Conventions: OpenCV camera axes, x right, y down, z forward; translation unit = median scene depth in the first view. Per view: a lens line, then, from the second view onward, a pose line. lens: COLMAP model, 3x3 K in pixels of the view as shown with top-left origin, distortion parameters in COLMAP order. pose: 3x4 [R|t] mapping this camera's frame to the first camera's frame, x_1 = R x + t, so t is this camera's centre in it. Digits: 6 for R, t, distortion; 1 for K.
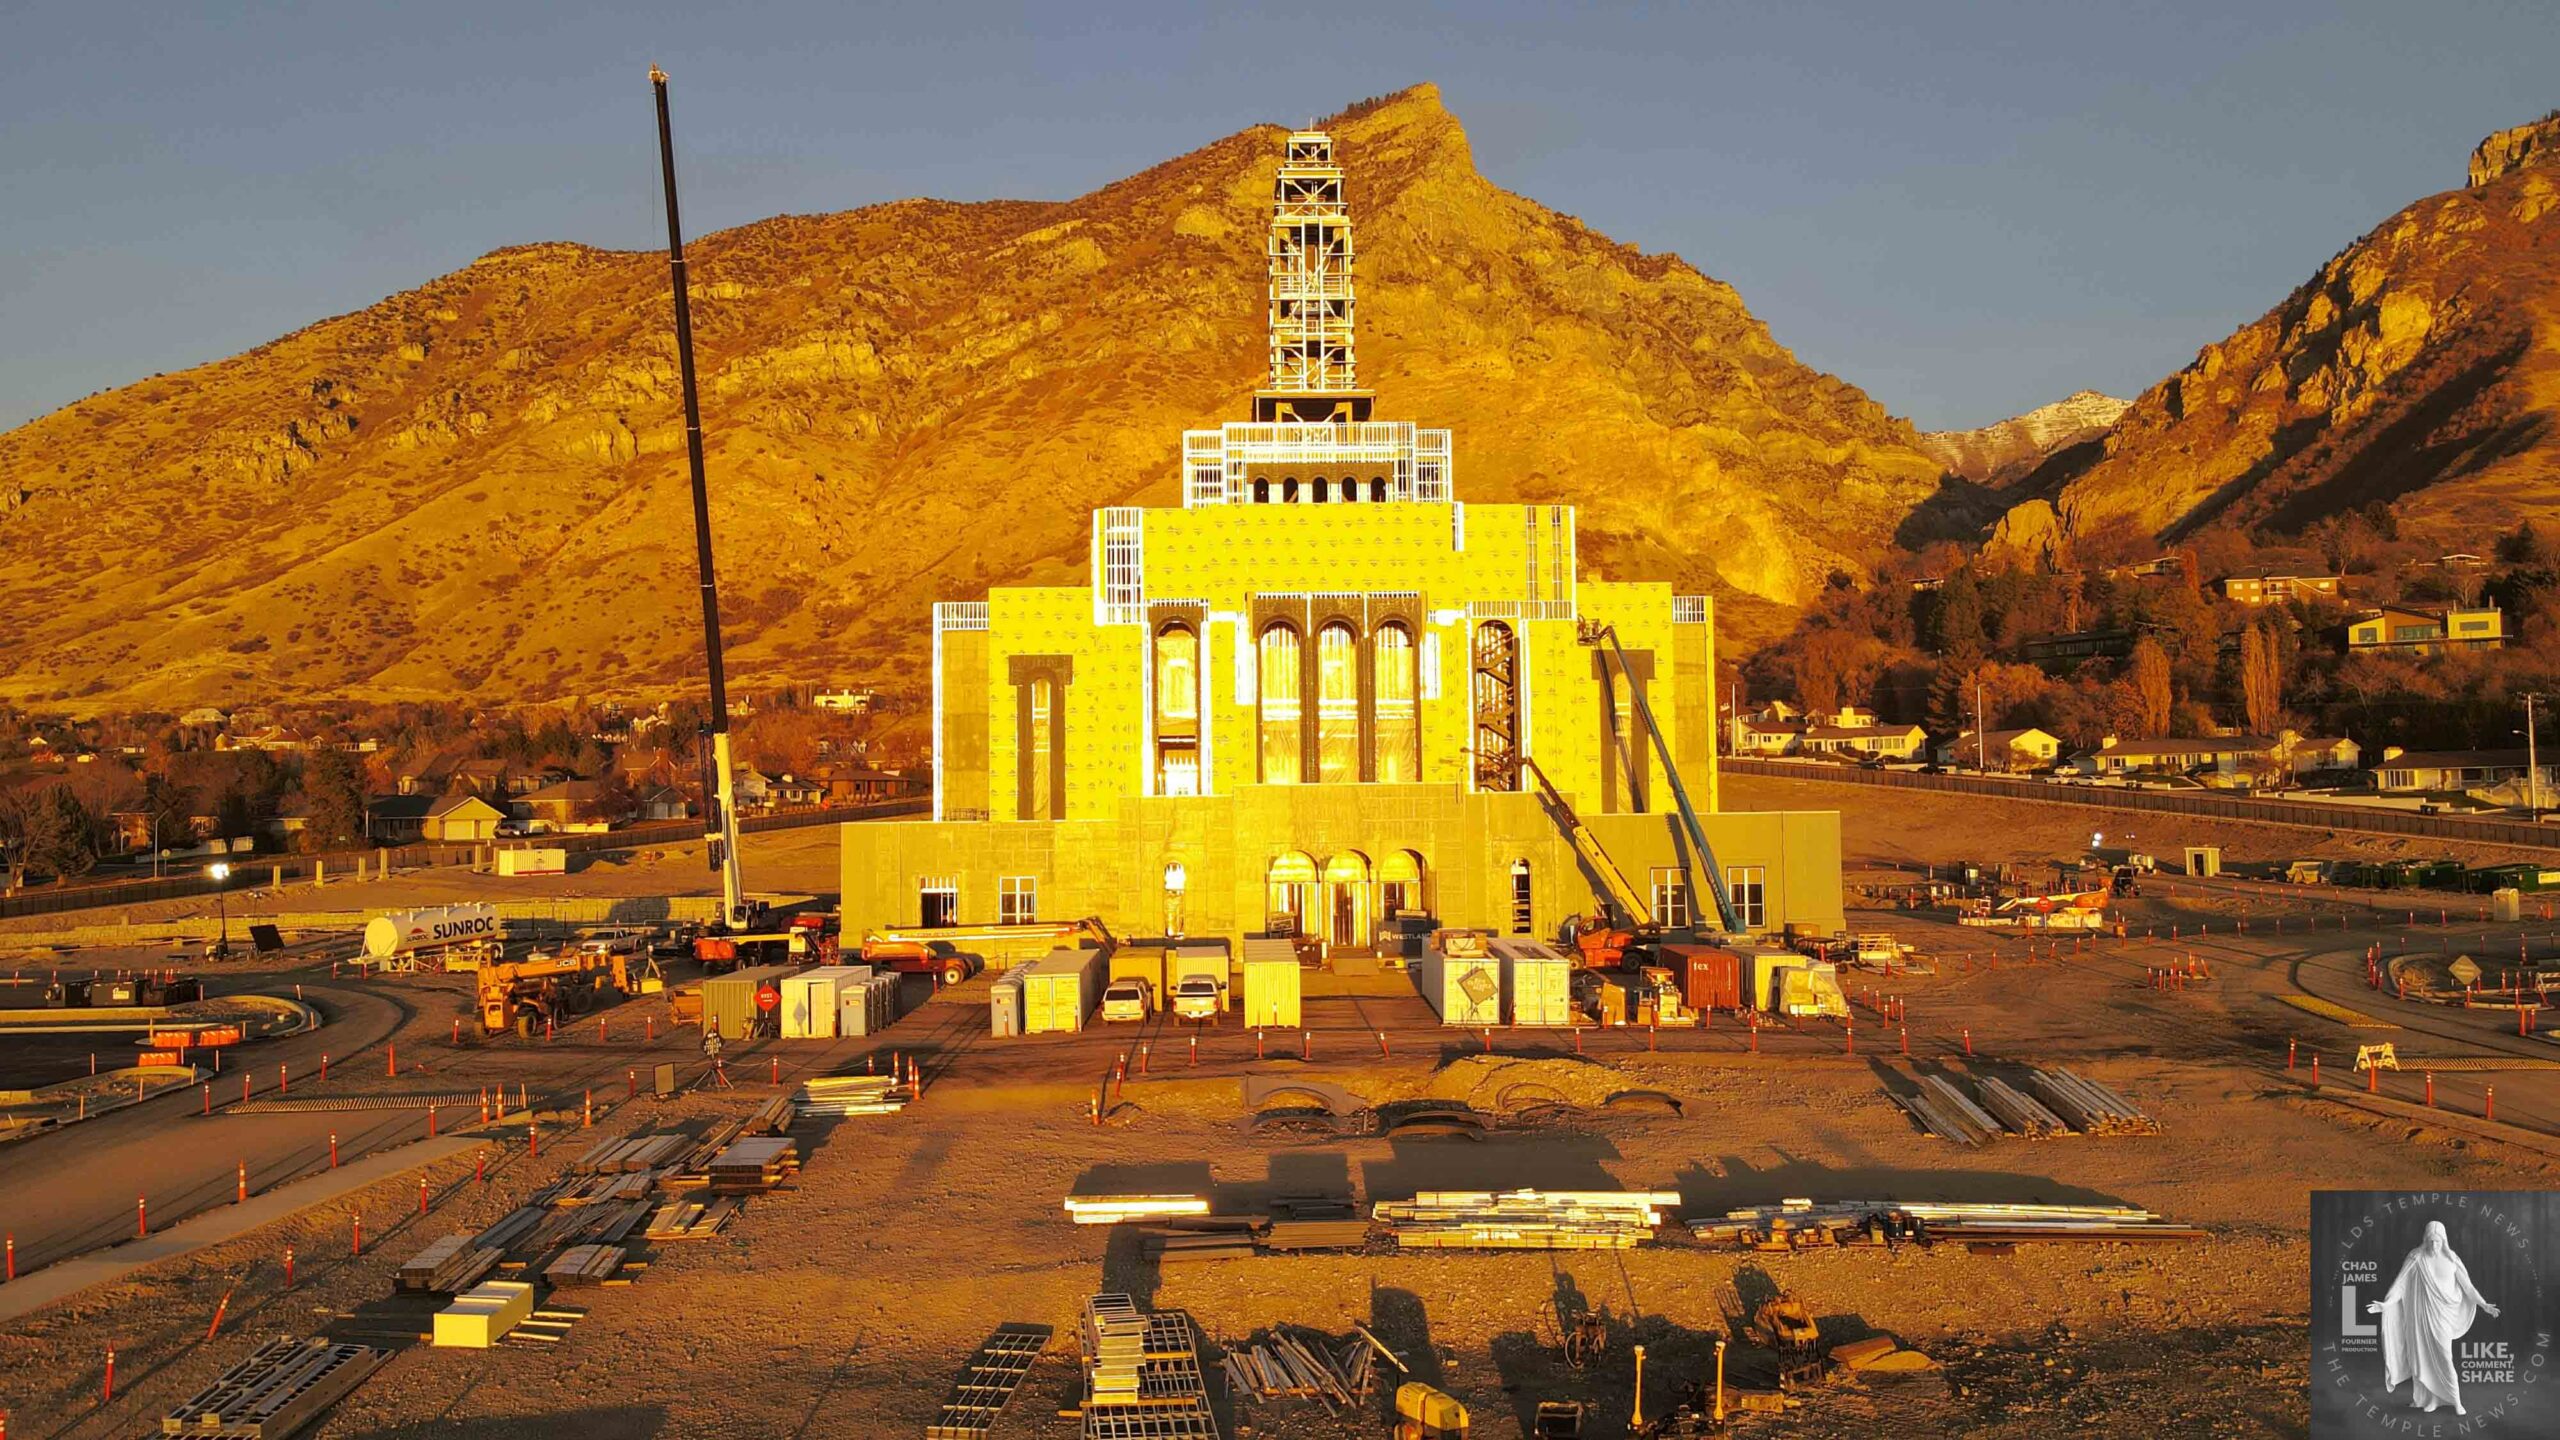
lens RADIAL K [[1895.1, 0, 1271.3], [0, 1895.1, 704.6], [0, 0, 1]] dist [-0.006940, 0.043431]
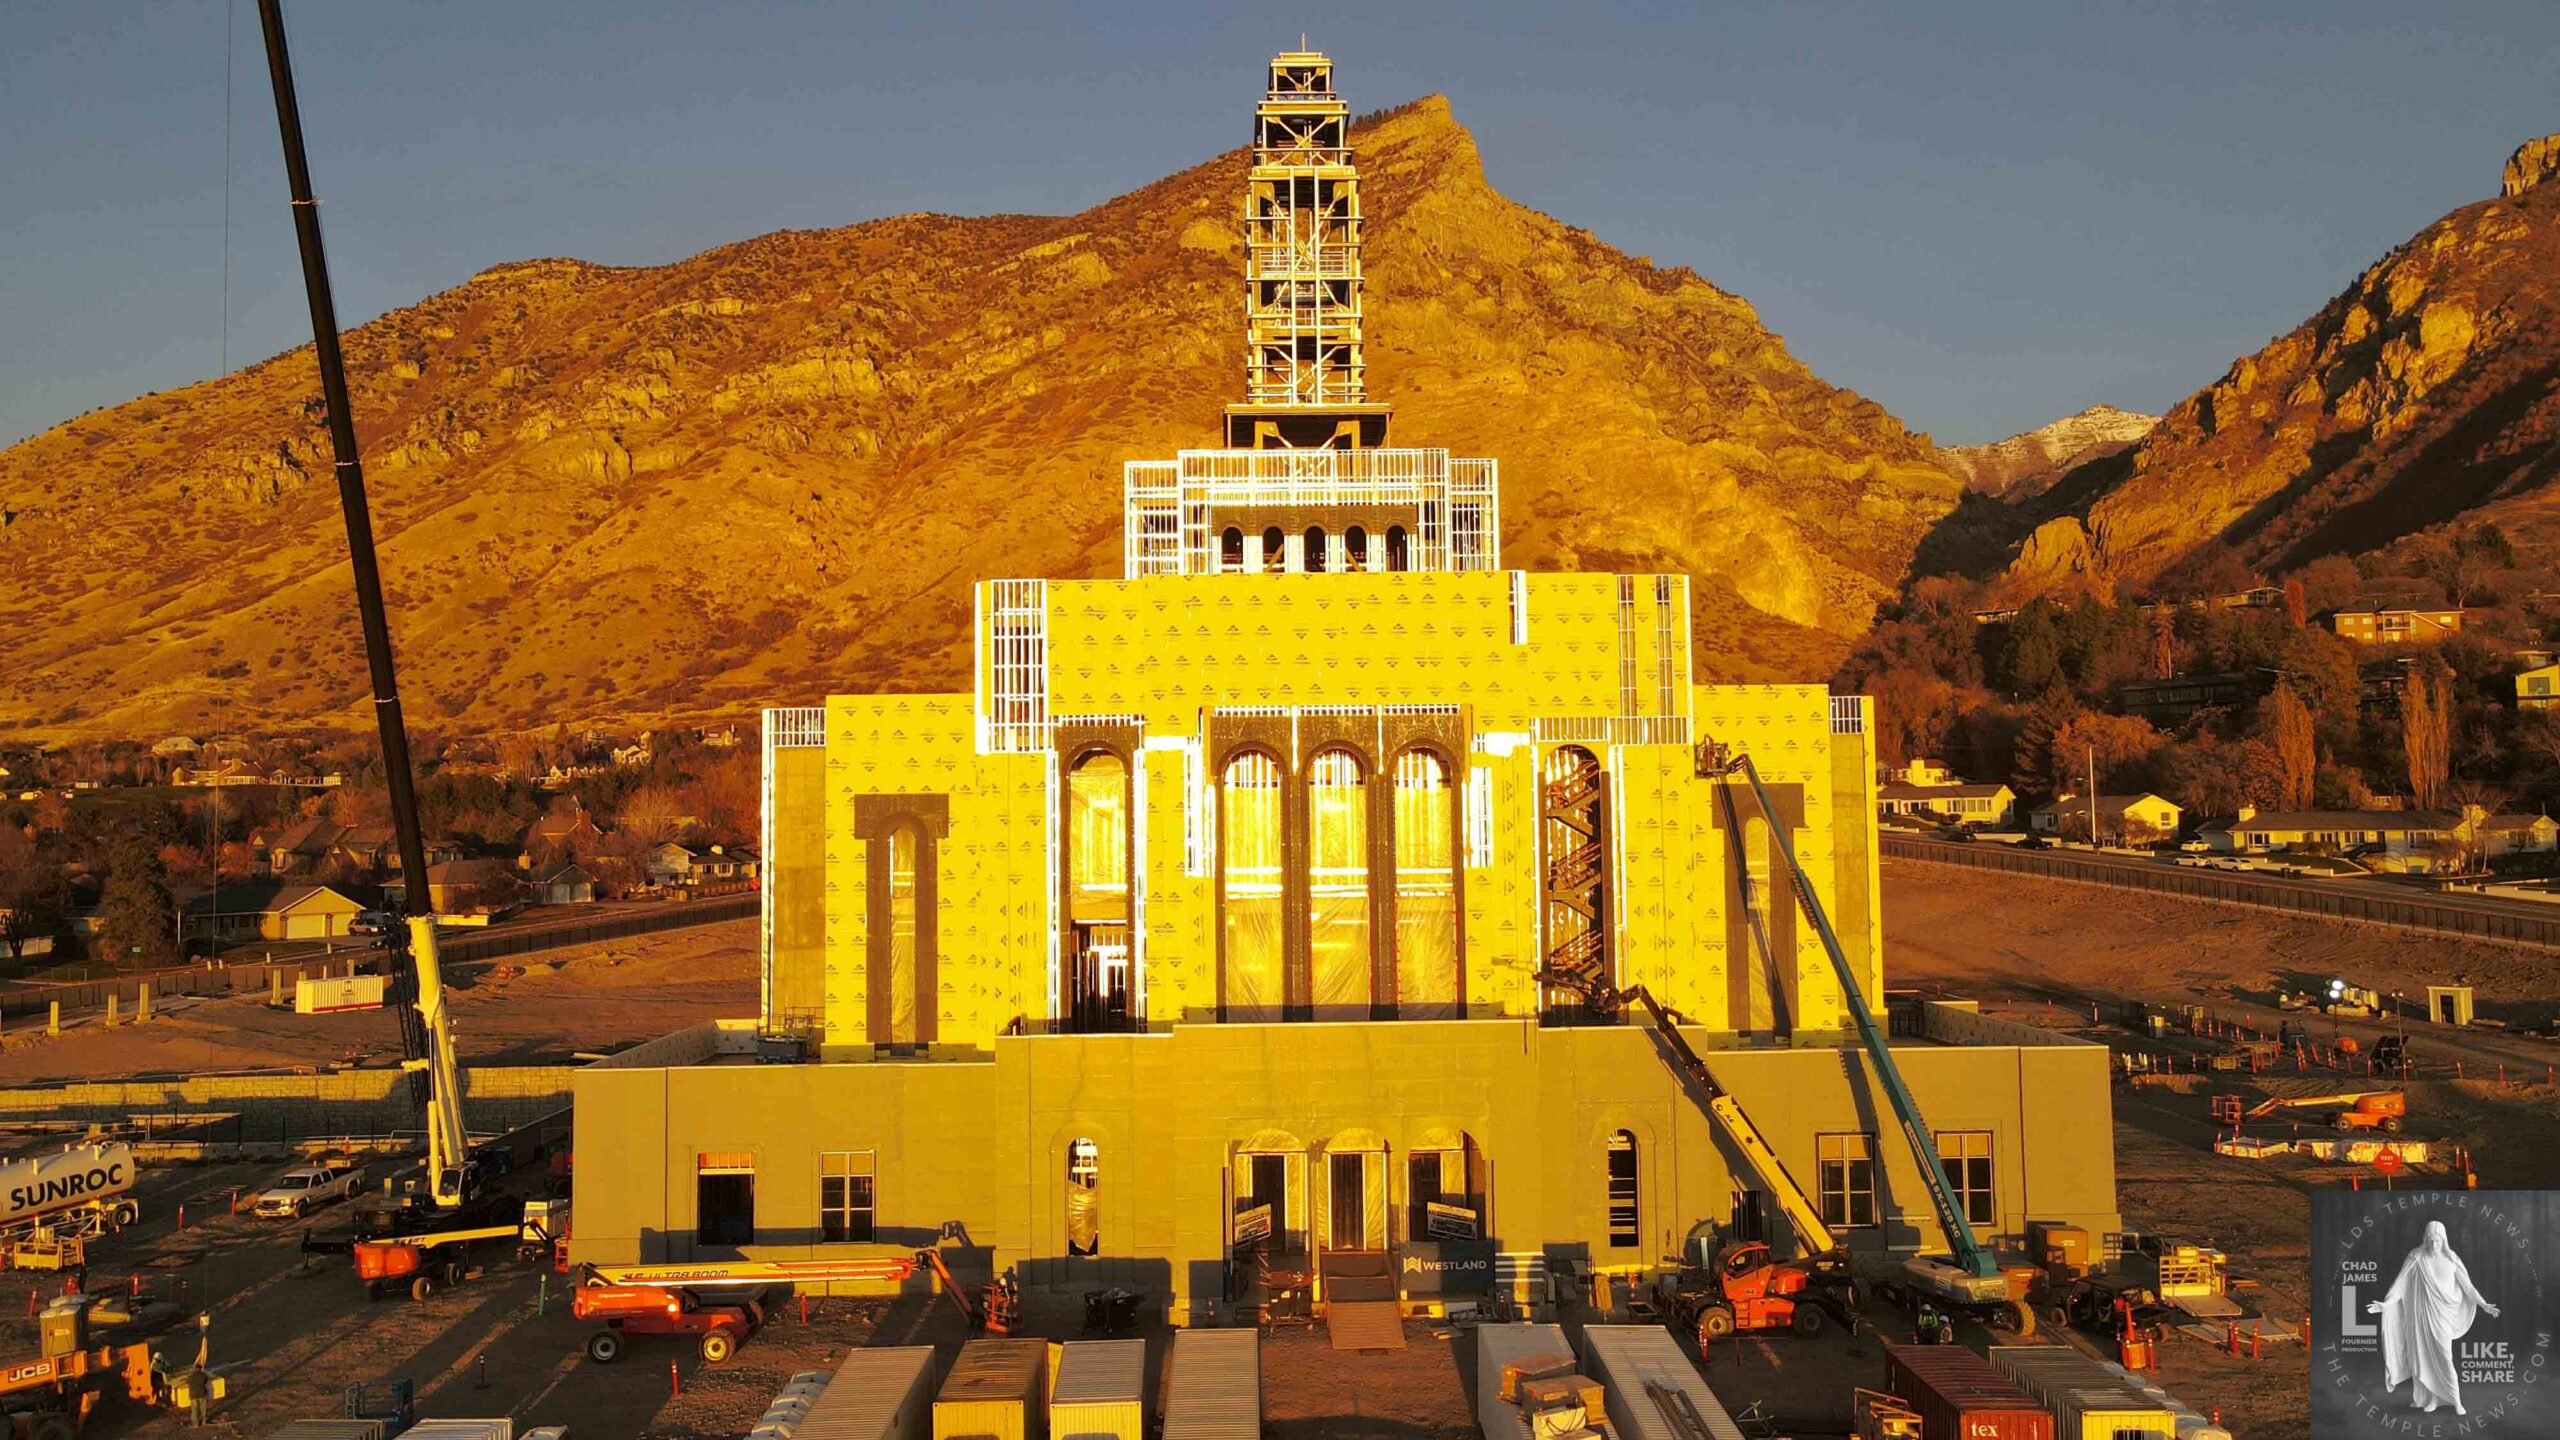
lens RADIAL K [[1895.1, 0, 1271.3], [0, 1895.1, 704.6], [0, 0, 1]] dist [-0.006940, 0.043431]
pose [[0.999985, -0.001523, -0.005207, 0.001124], [0.001480, 0.999964, -0.008379, -0.004056], [0.005220, 0.008371, 0.999951, 0.024868]]
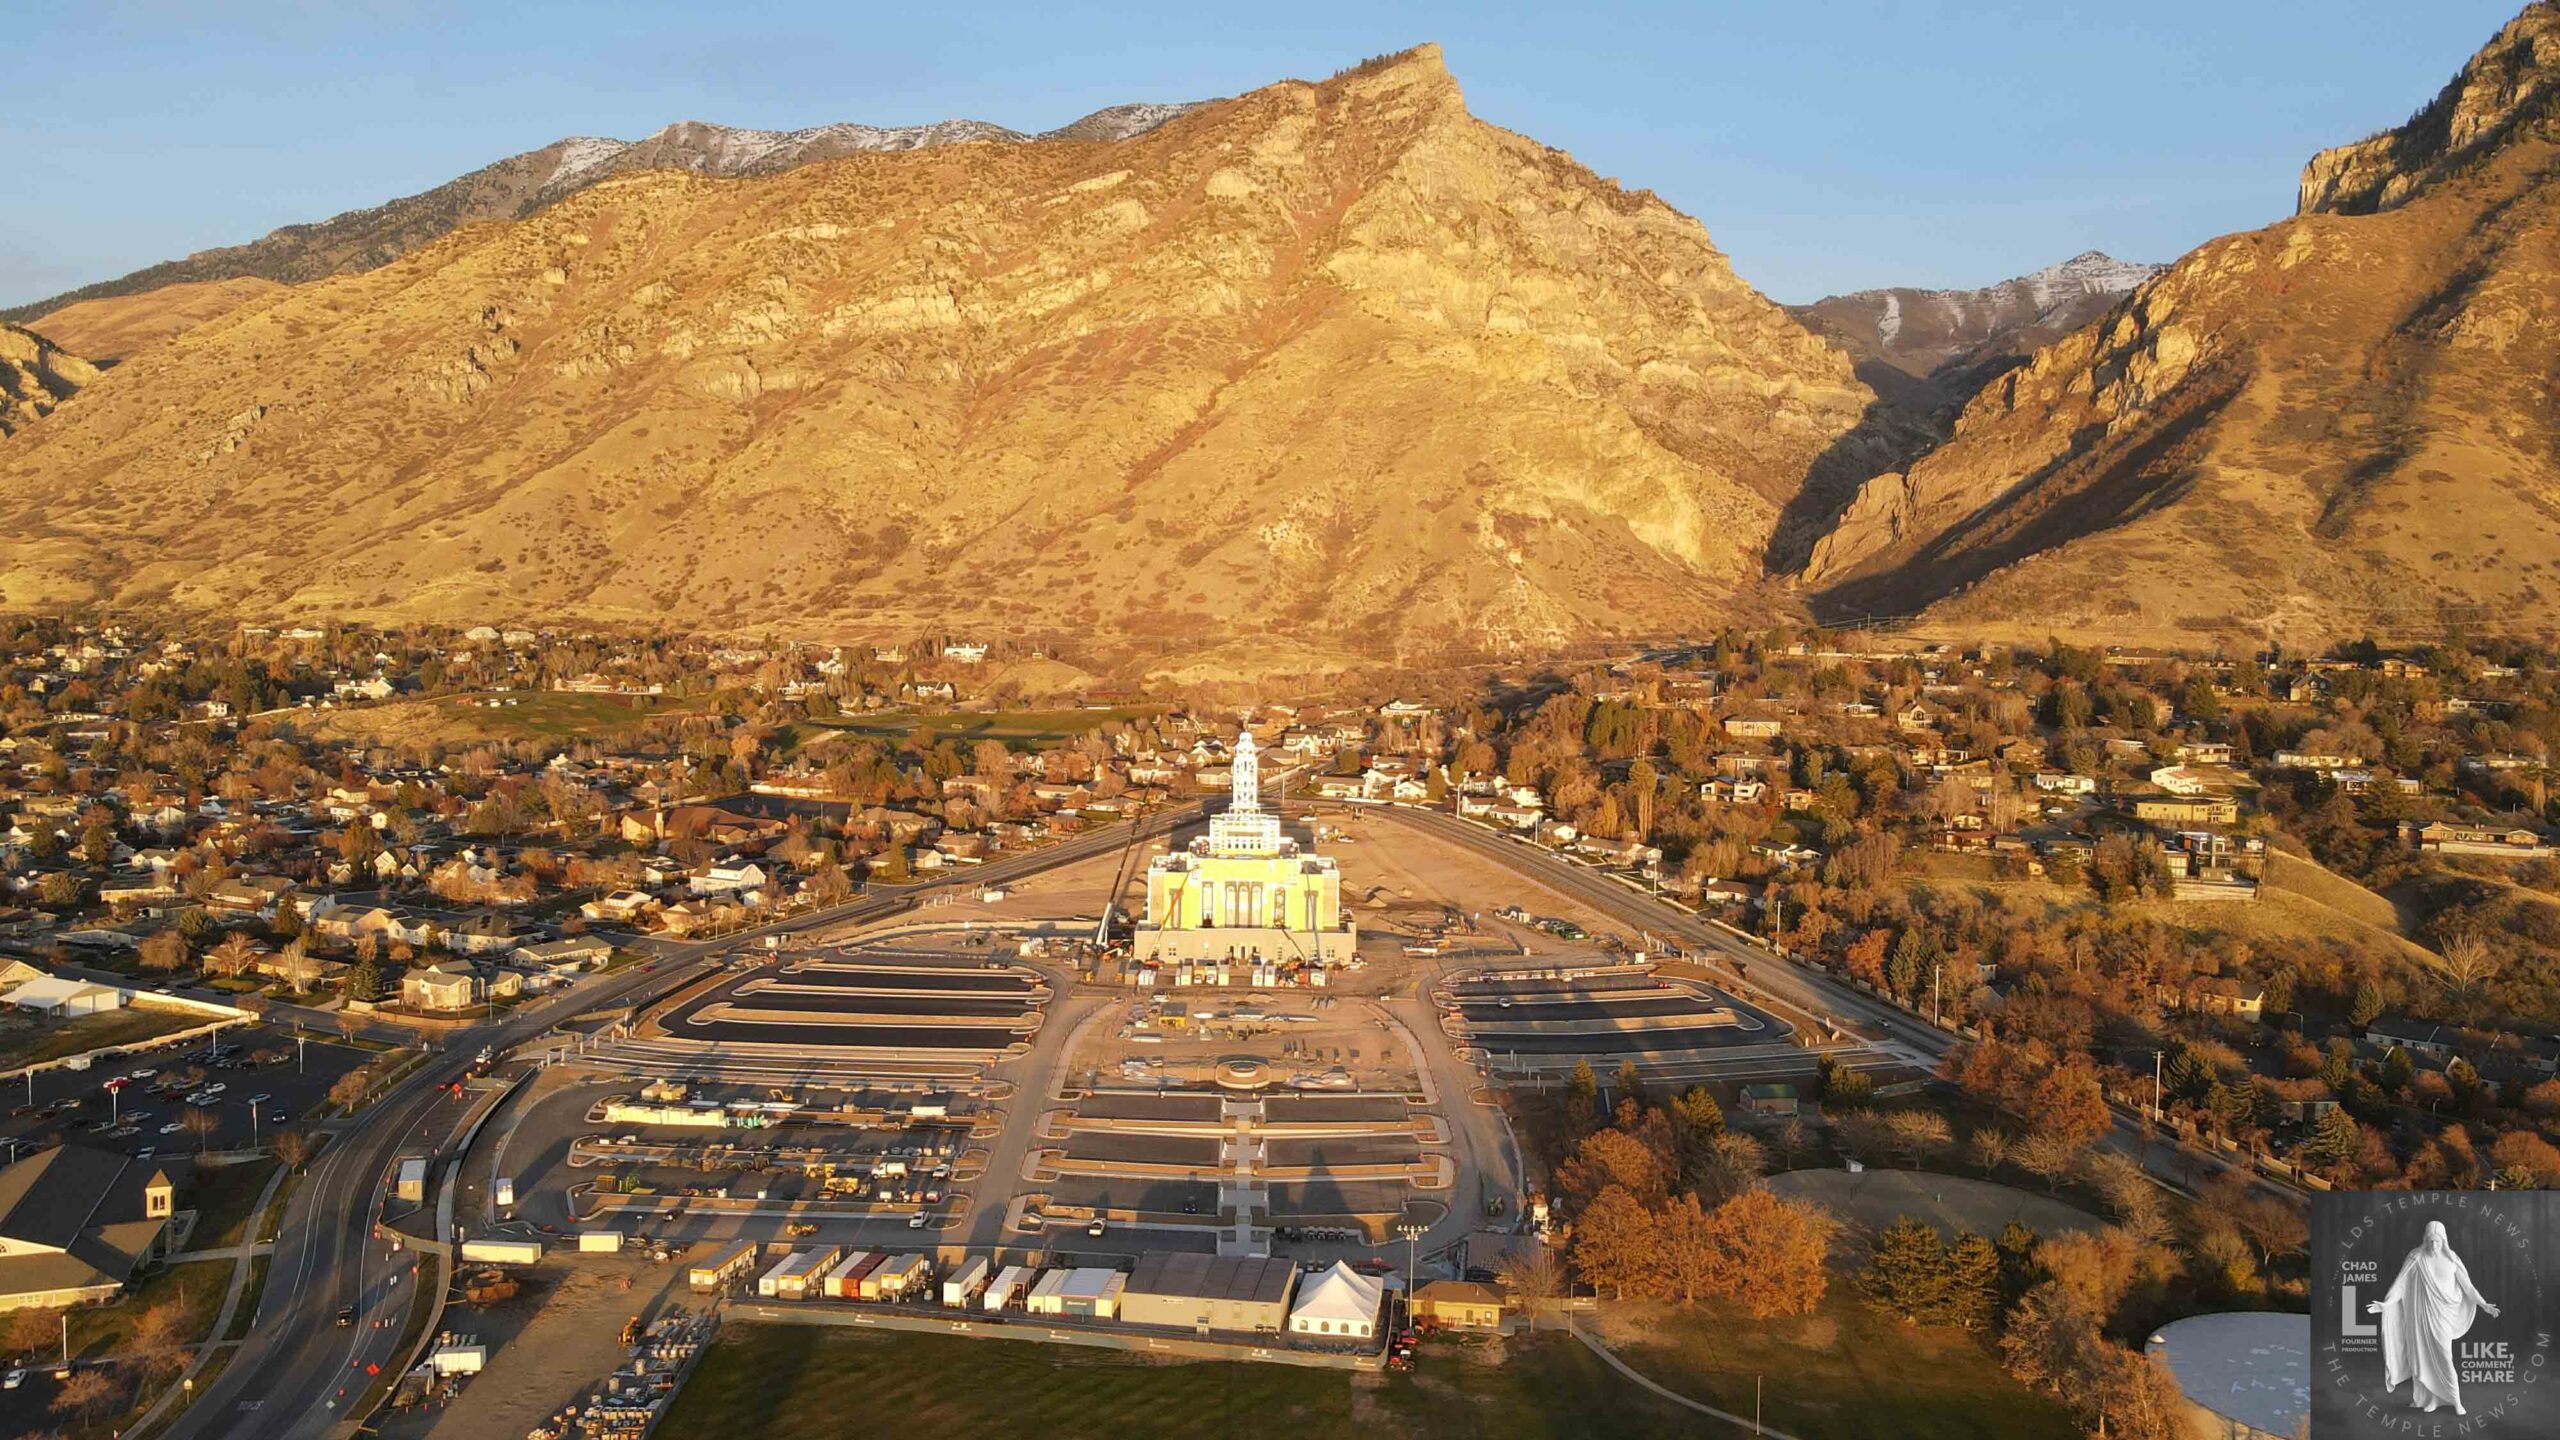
lens RADIAL K [[1895.1, 0, 1271.3], [0, 1895.1, 704.6], [0, 0, 1]] dist [-0.006940, 0.043431]
pose [[0.999601, 0.027030, -0.008254, 0.009247], [-0.026068, 0.994628, 0.100182, -0.068604], [0.010917, -0.099927, 0.994935, -0.253197]]
